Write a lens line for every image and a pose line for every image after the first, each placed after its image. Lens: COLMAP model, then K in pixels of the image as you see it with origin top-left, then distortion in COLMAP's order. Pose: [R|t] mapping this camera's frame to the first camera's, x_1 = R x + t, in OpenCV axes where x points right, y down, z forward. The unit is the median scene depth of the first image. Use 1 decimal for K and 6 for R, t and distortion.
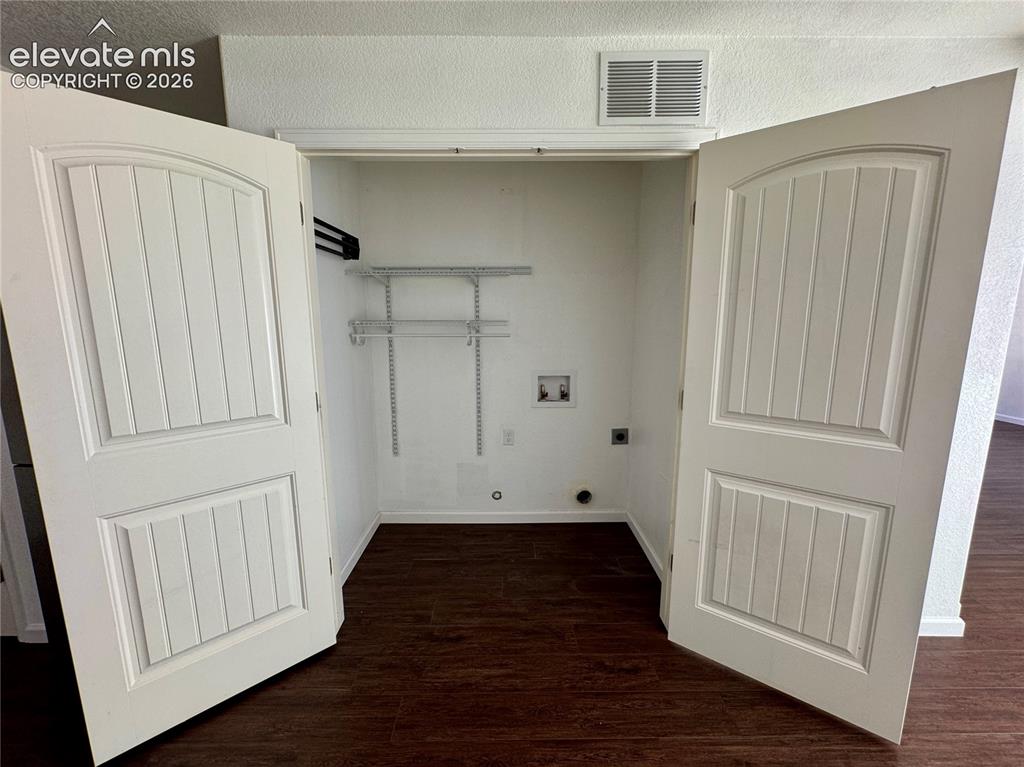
lens RADIAL K [[408.8, 0, 508.2], [0, 408.8, 382.2], [0, 0, 1]] dist [-0.001497, -0.000005]
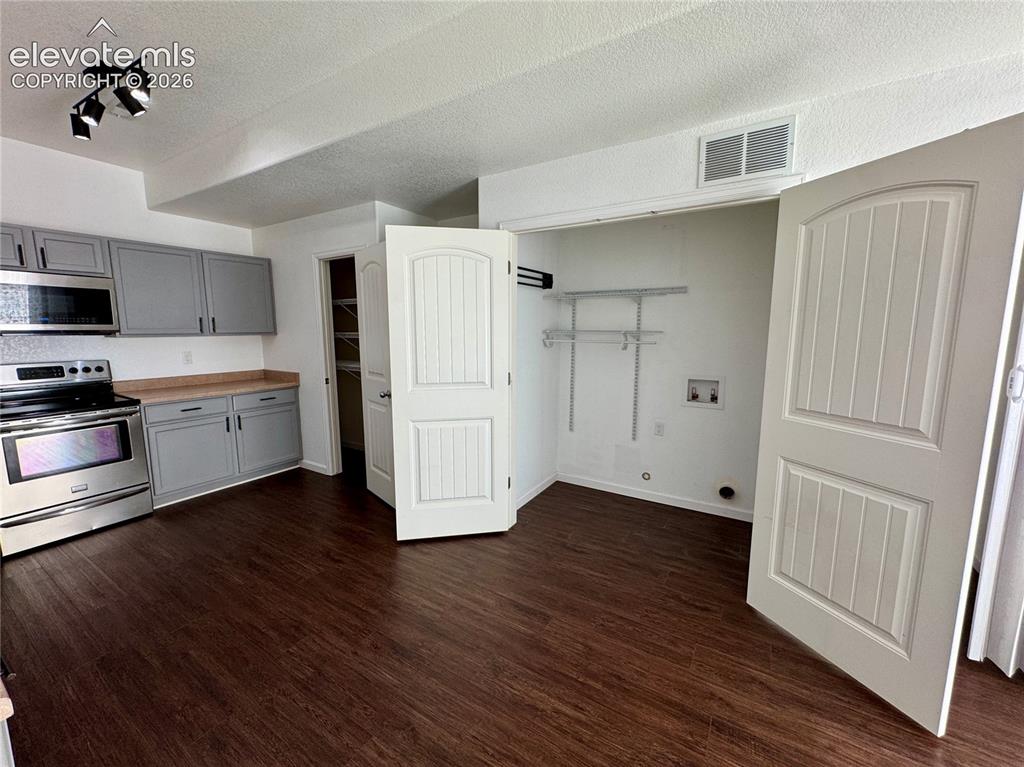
lens RADIAL K [[415.6, 0, 512.0], [0, 415.6, 383.5], [0, 0, 1]] dist [0.006182, -0.000007]
pose [[0.846984, 0.075880, -0.526176, 0.448292], [-0.090306, 0.995912, -0.001745, 0.073855], [0.523893, 0.048995, 0.850374, -0.447692]]
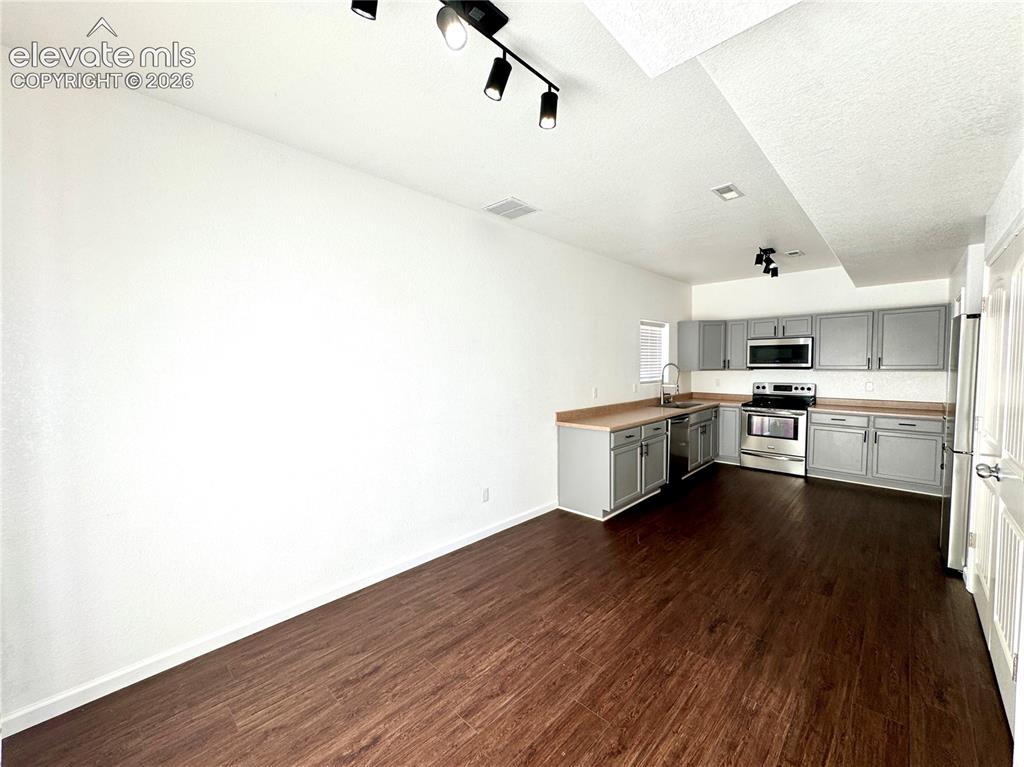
lens RADIAL K [[408.8, 0, 508.2], [0, 408.8, 382.2], [0, 0, 1]] dist [-0.001497, -0.000005]
pose [[-0.701898, 0.042419, -0.711013, 1.900682], [-0.105022, 0.981151, 0.162211, -0.167266], [0.704492, 0.188528, -0.684213, 0.796865]]
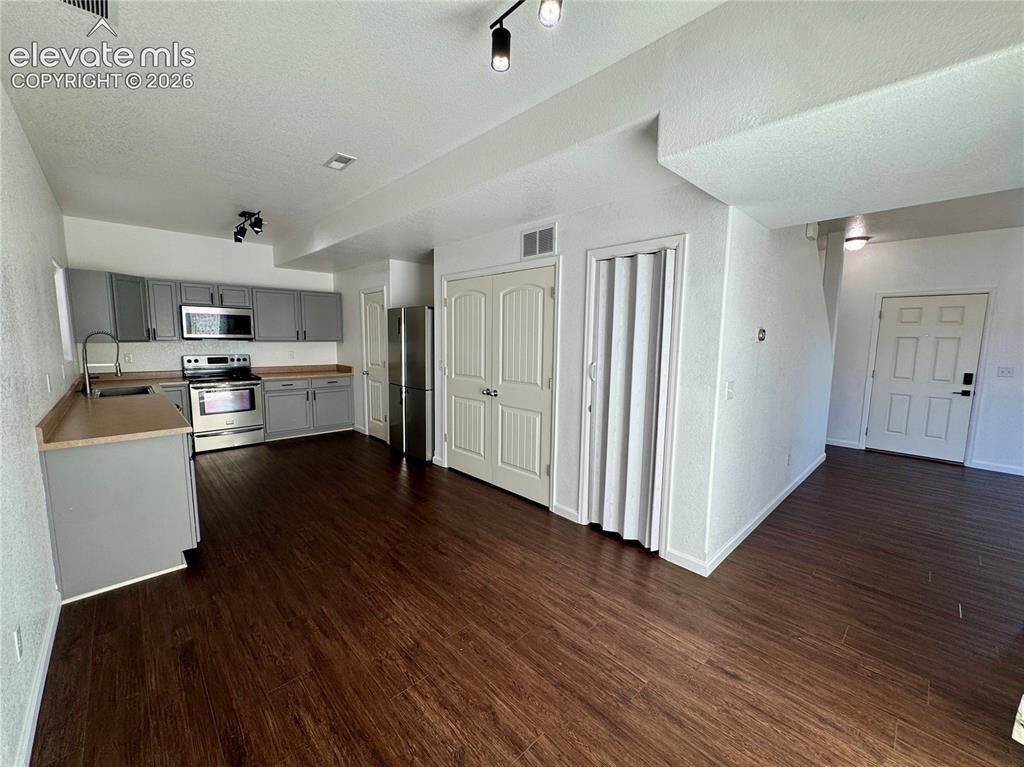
lens RADIAL K [[410.8, 0, 512.0], [0, 410.8, 383.5], [0, 0, 1]] dist [0.000955, -0.000012]
pose [[0.687352, 0.096019, -0.719949, 1.828404], [-0.132598, 0.991154, 0.005595, 0.060121], [0.714118, 0.091618, 0.694004, -0.568074]]
